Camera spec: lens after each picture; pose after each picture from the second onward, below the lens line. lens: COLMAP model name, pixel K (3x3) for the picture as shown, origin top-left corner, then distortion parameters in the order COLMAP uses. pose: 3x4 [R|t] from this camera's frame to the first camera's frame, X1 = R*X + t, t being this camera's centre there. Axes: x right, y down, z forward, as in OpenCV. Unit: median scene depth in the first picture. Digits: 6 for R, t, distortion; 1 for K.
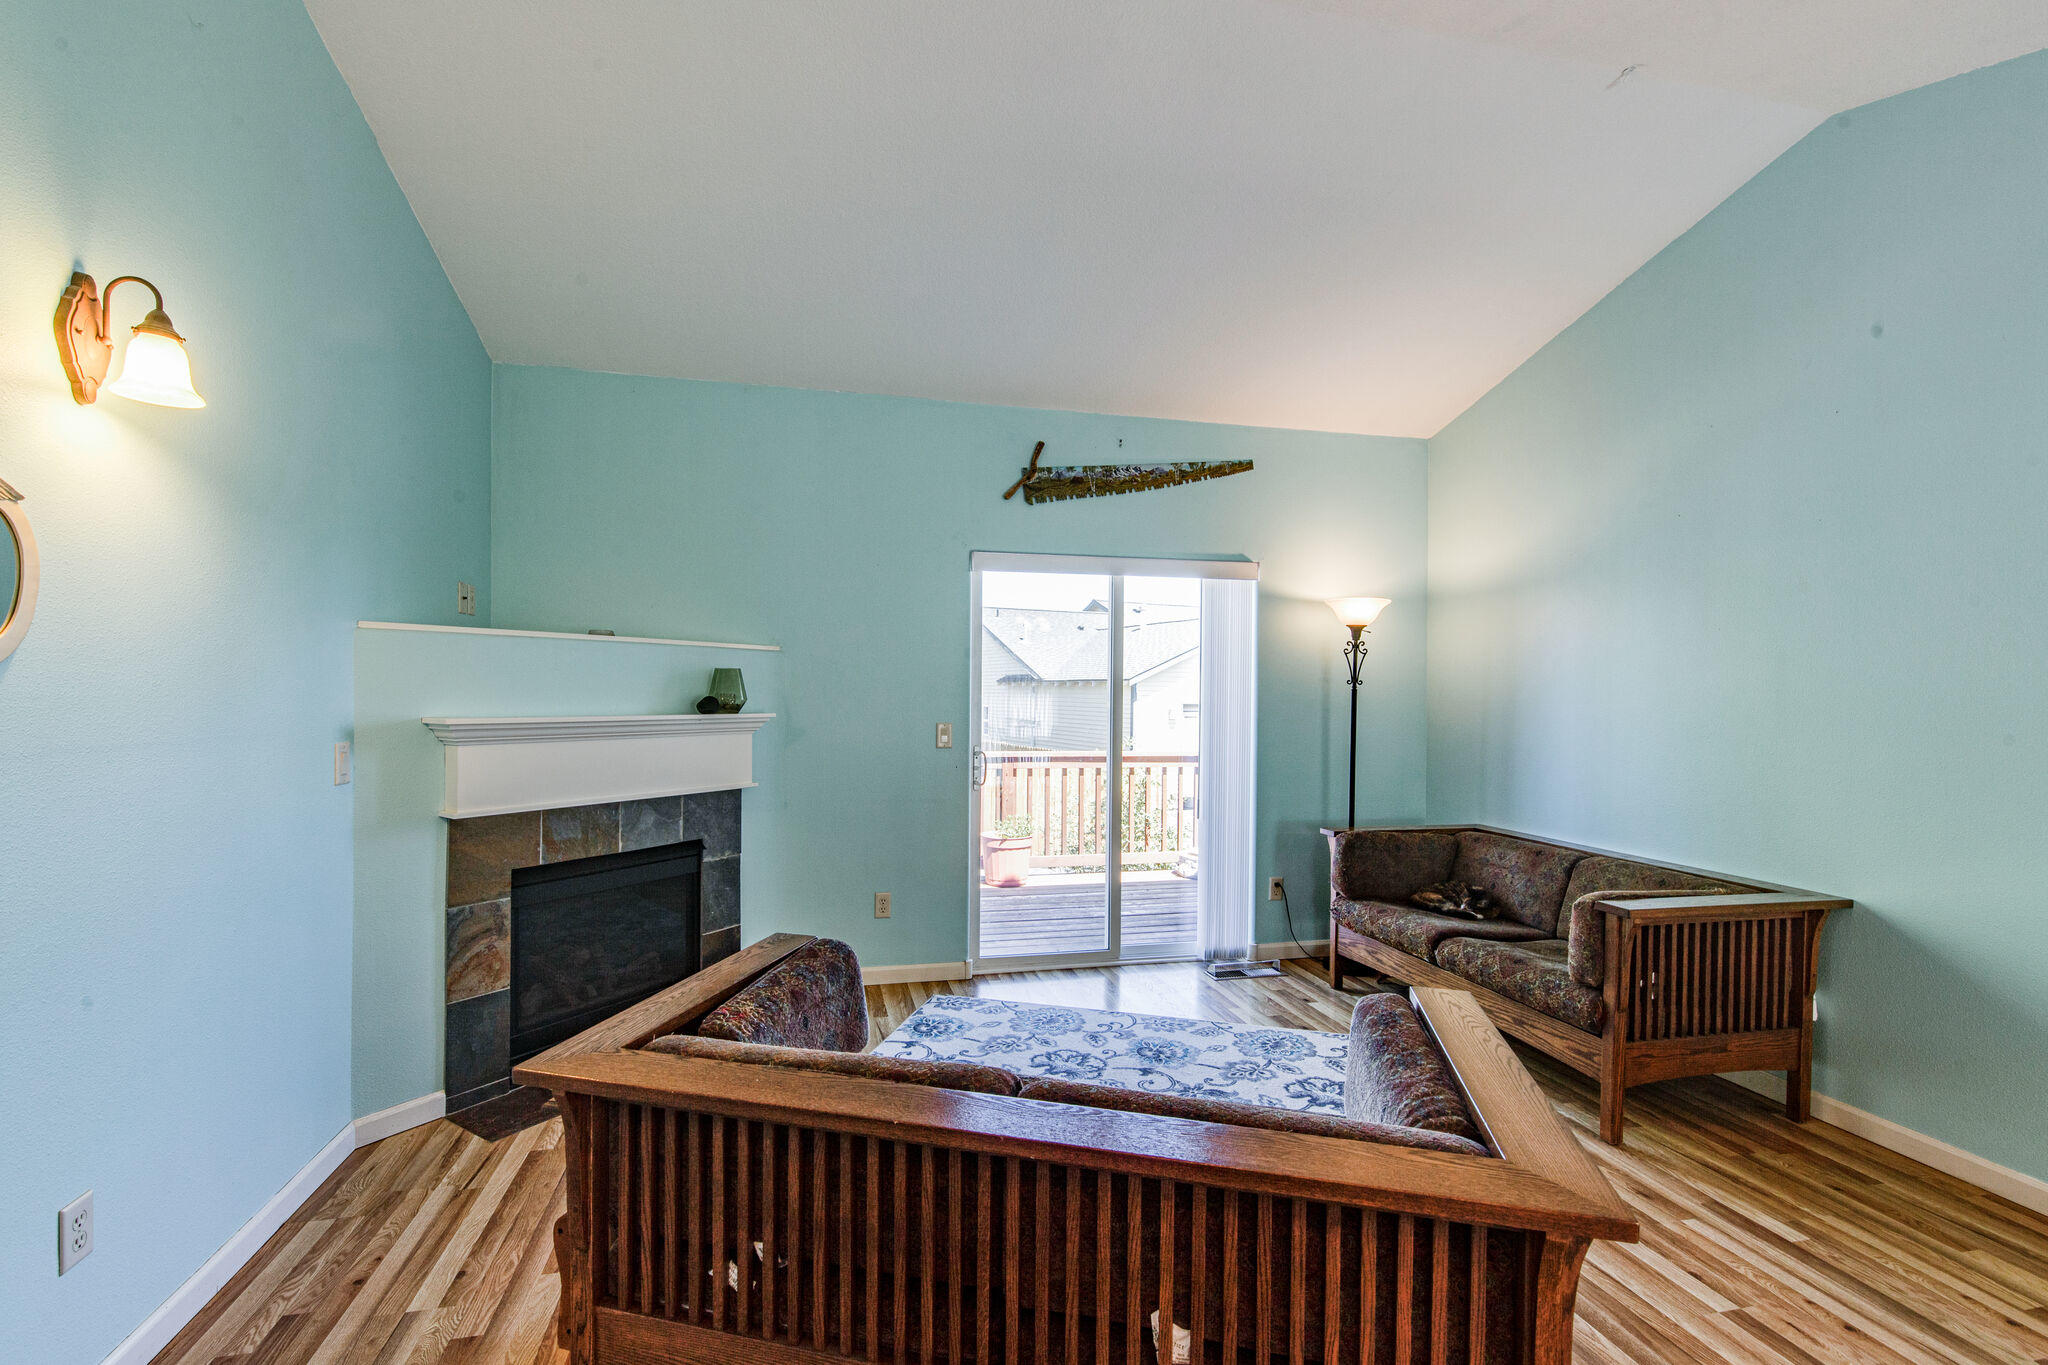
lens RADIAL K [[899.9, 0, 1012.2], [0, 899.9, 700.0], [0, 0, 1]] dist [-0.000241, -0.001126]
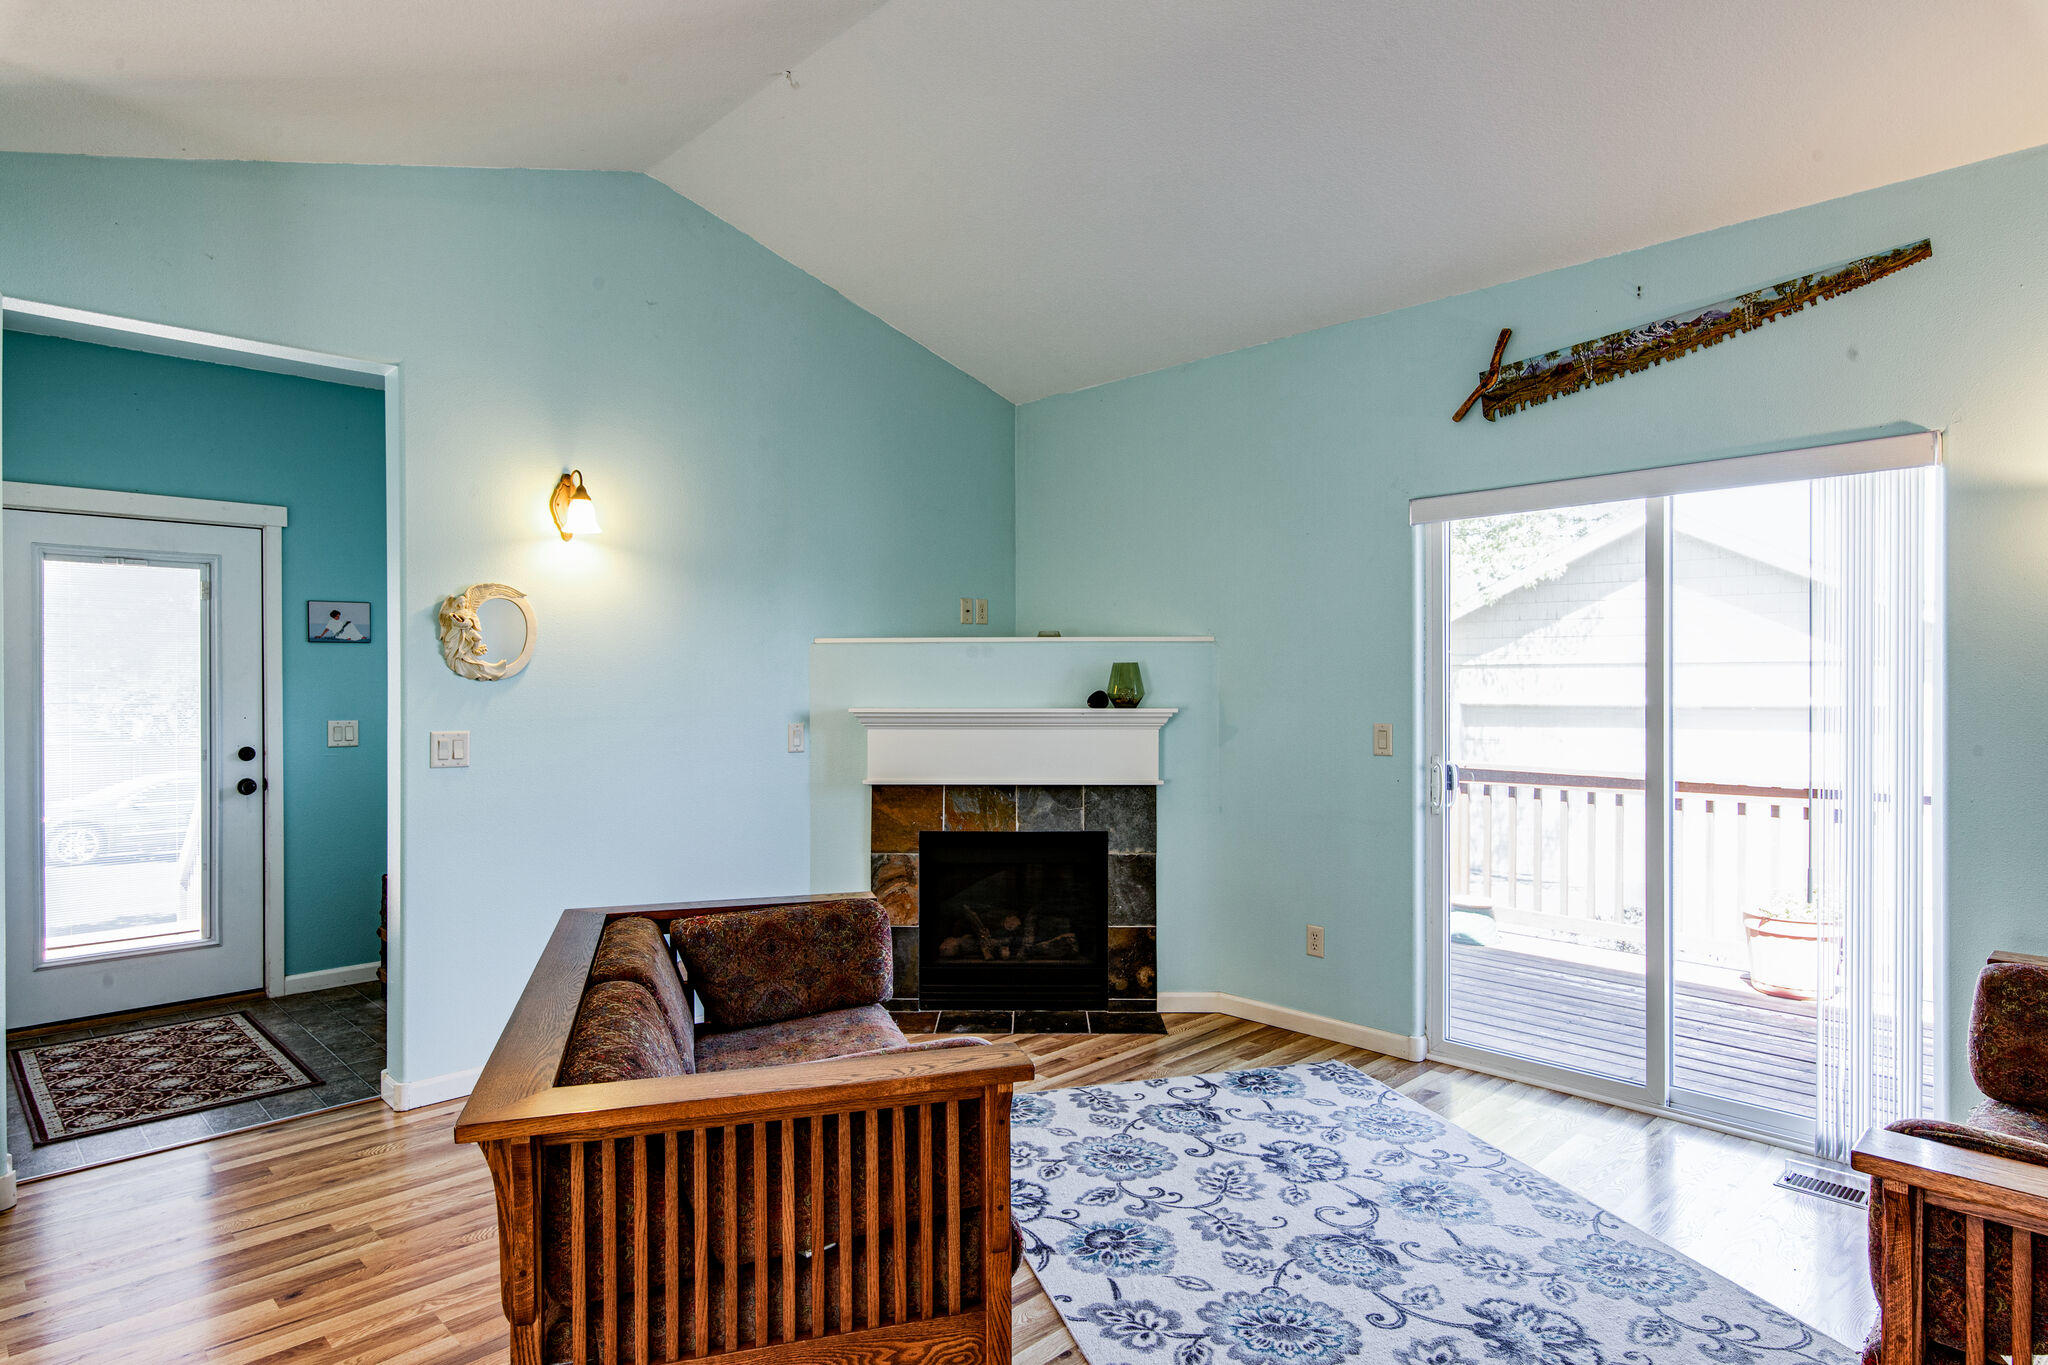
lens RADIAL K [[1133.3, 0, 1012.5], [0, 1133.3, 685.9], [0, 0, 1]] dist [0.007752, -0.002671]
pose [[0.518948, -0.008446, -0.854764, 0.688434], [-0.001407, 0.999941, -0.010735, 0.004248], [0.854805, 0.006773, 0.518906, 0.242318]]
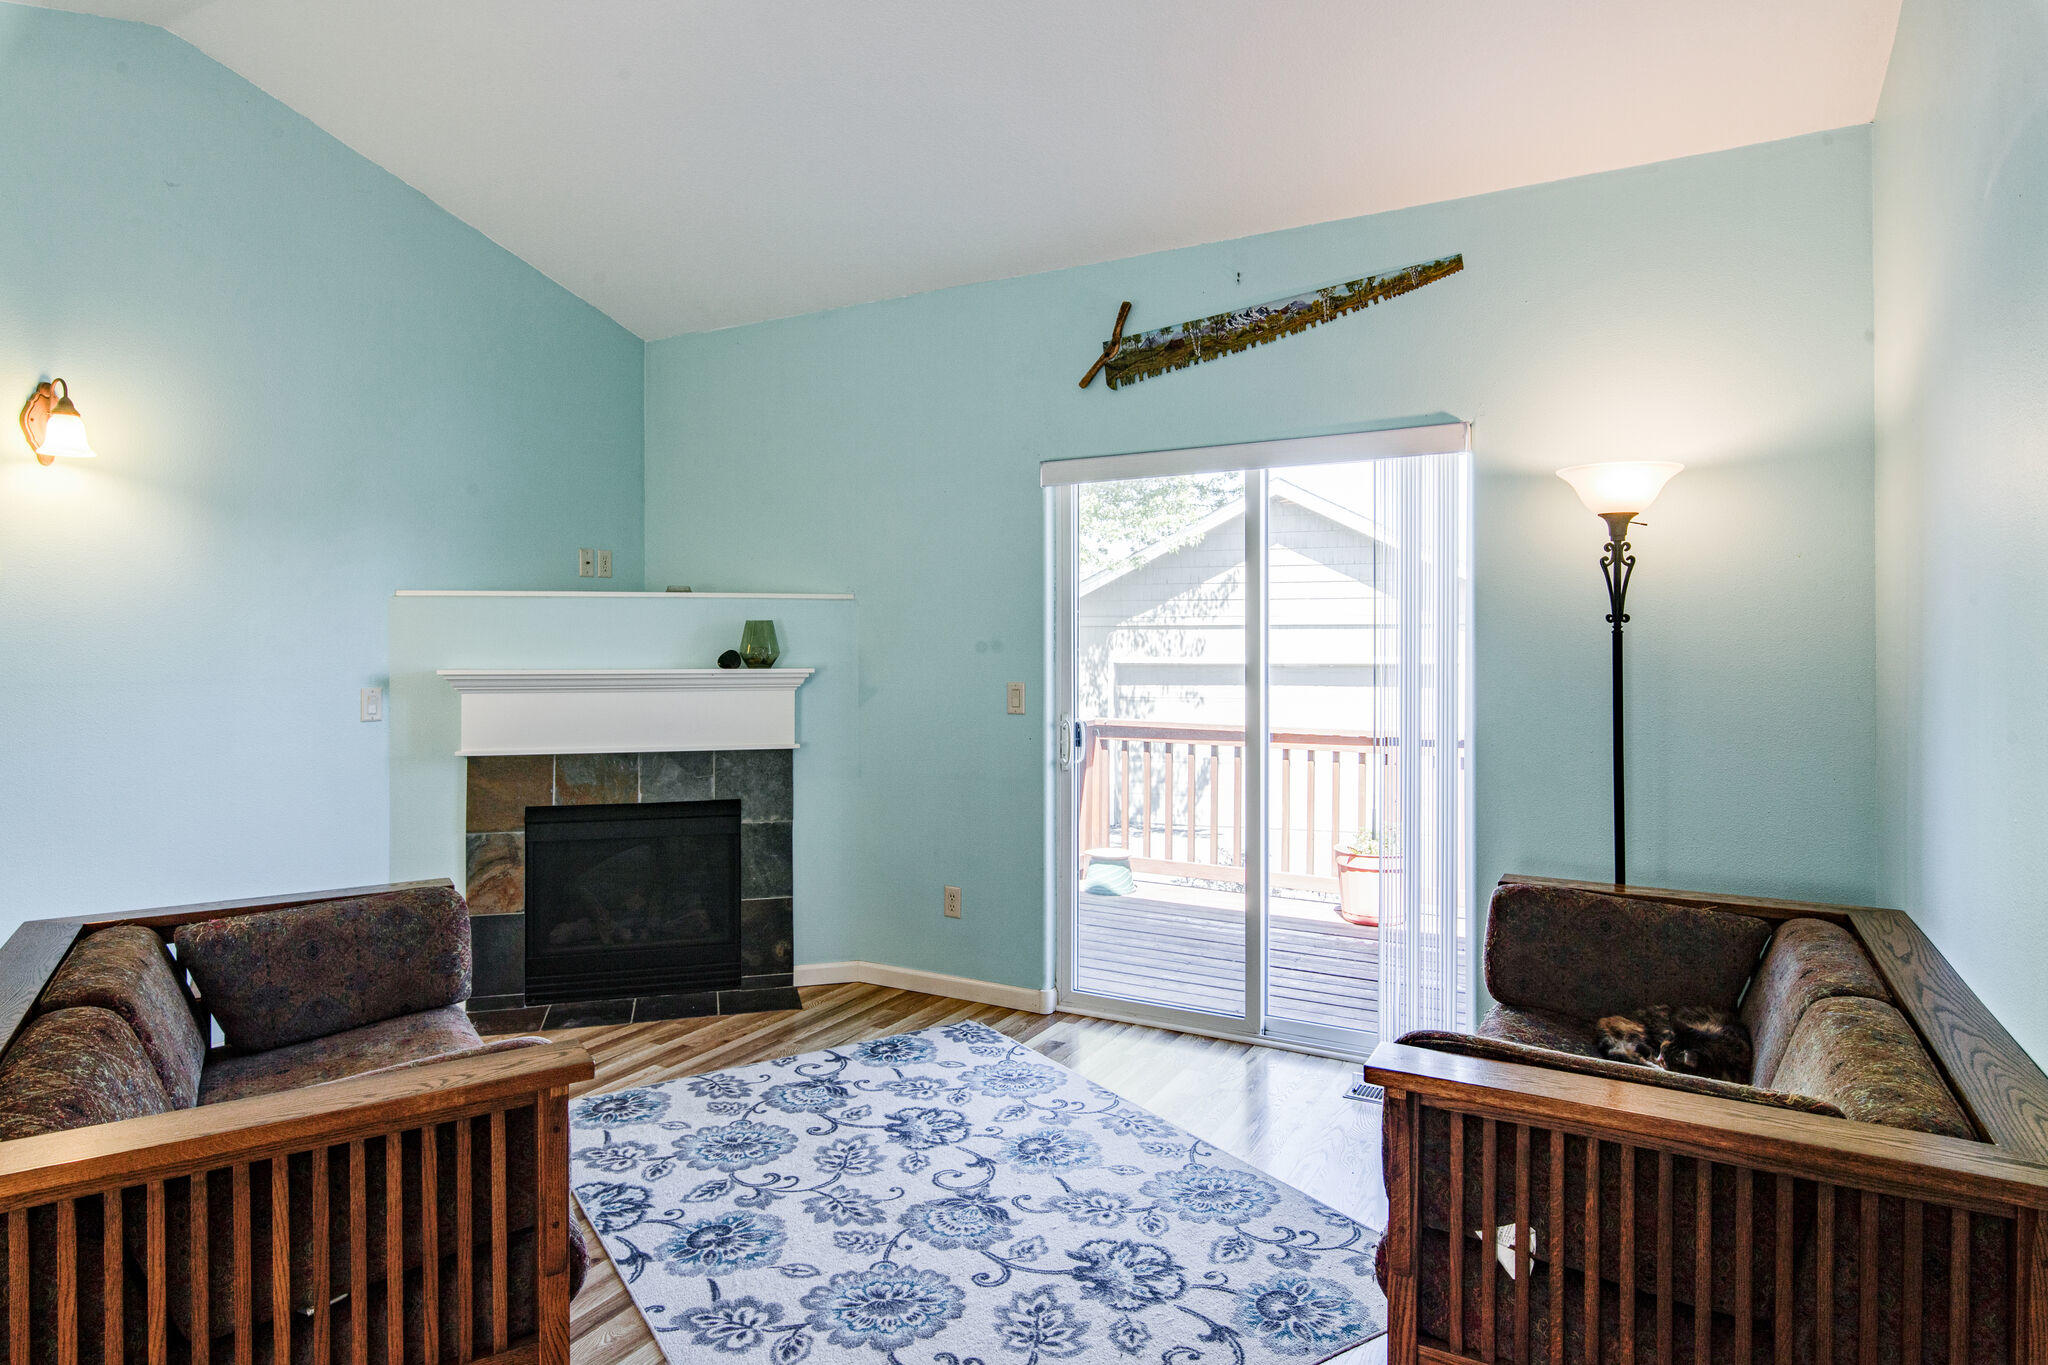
lens RADIAL K [[1162.8, 0, 1026.6], [0, 1162.8, 643.1], [0, 0, 1]] dist [-0.004206, 0.001520]
pose [[0.743187, -0.010095, -0.669007, 0.704321], [0.001418, 0.999908, -0.013513, 0.005464], [0.669082, 0.009094, 0.743133, 0.281687]]
